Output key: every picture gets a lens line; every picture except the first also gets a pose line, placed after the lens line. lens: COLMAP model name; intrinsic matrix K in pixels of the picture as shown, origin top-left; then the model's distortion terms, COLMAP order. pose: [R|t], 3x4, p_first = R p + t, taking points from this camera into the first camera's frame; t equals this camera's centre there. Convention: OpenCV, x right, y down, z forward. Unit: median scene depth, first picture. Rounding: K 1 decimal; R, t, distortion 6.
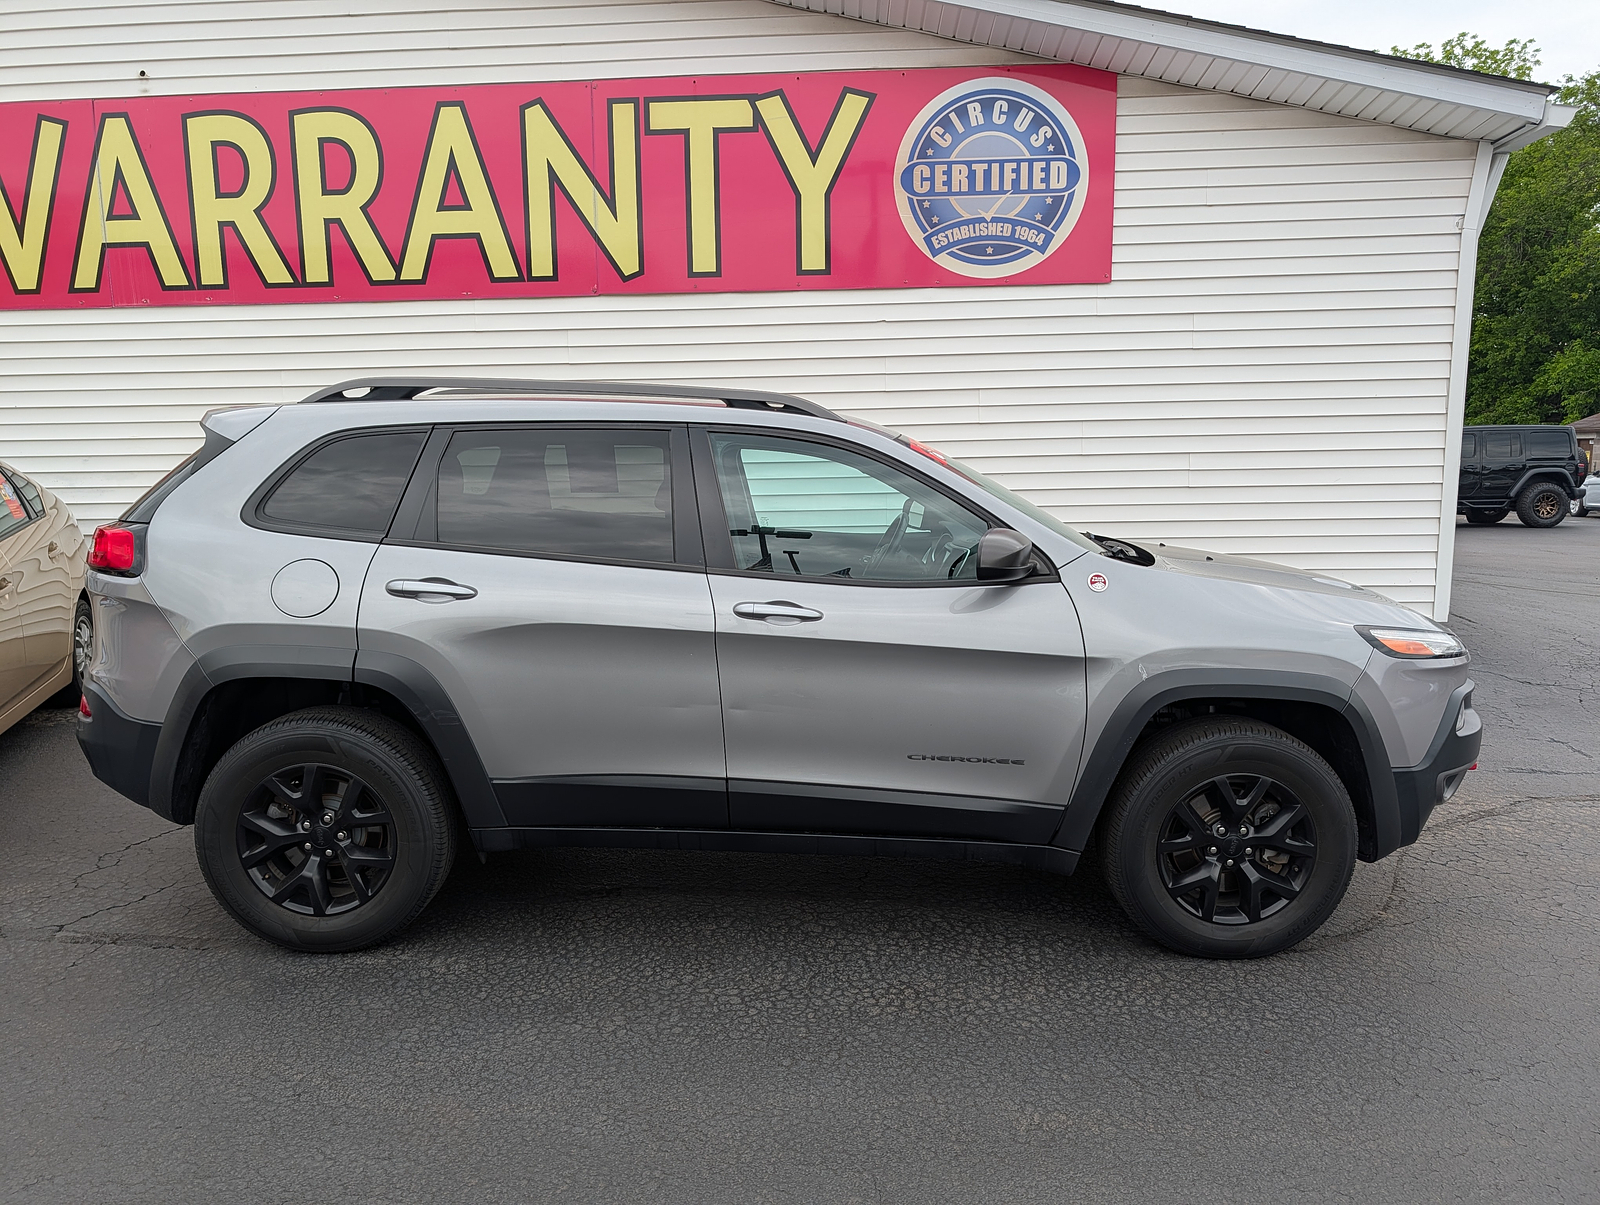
lens RADIAL K [[1160.0, 0, 782.3], [0, 1160.0, 613.5], [0, 0, 1]] dist [0.009293, -0.008457]
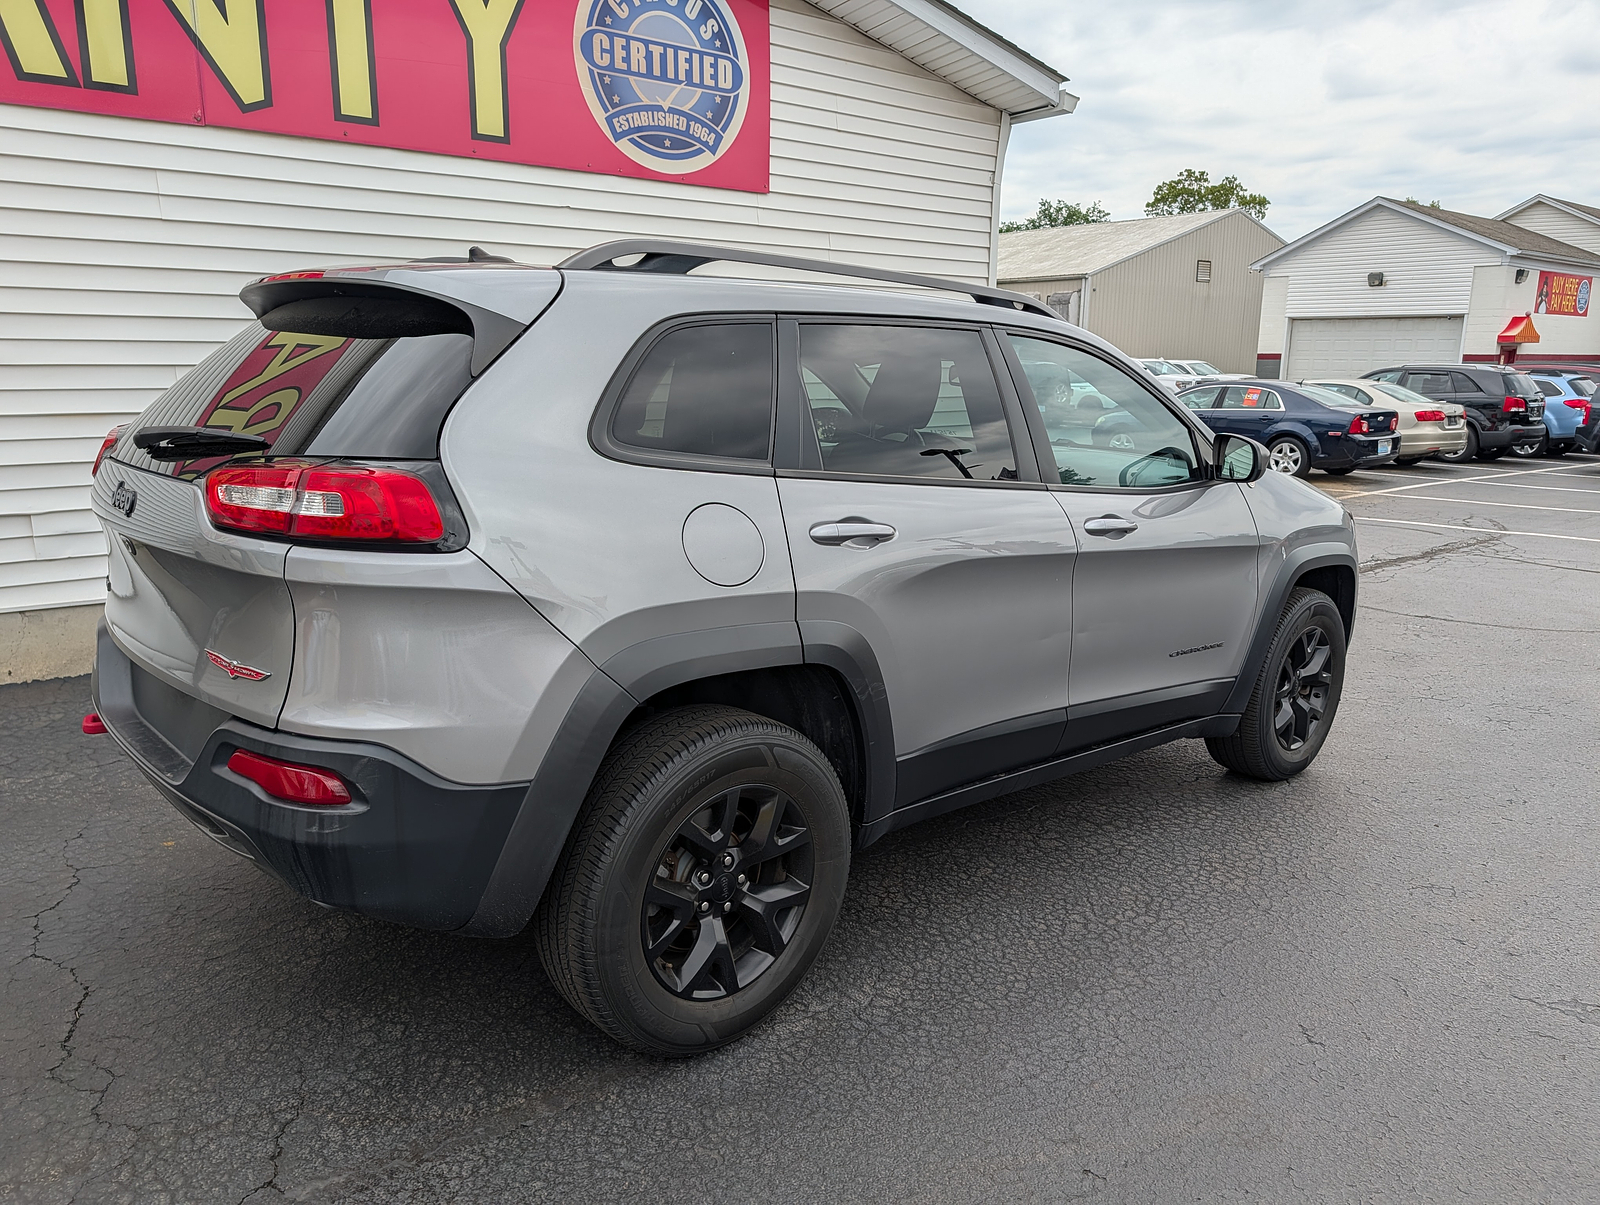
lens RADIAL K [[1160.0, 0, 782.3], [0, 1160.0, 613.5], [0, 0, 1]] dist [0.009293, -0.008457]
pose [[0.733476, -0.124112, 0.668288, -0.433357], [0.072669, 0.991872, 0.104450, -0.025851], [-0.675820, -0.028048, 0.736533, 0.233393]]
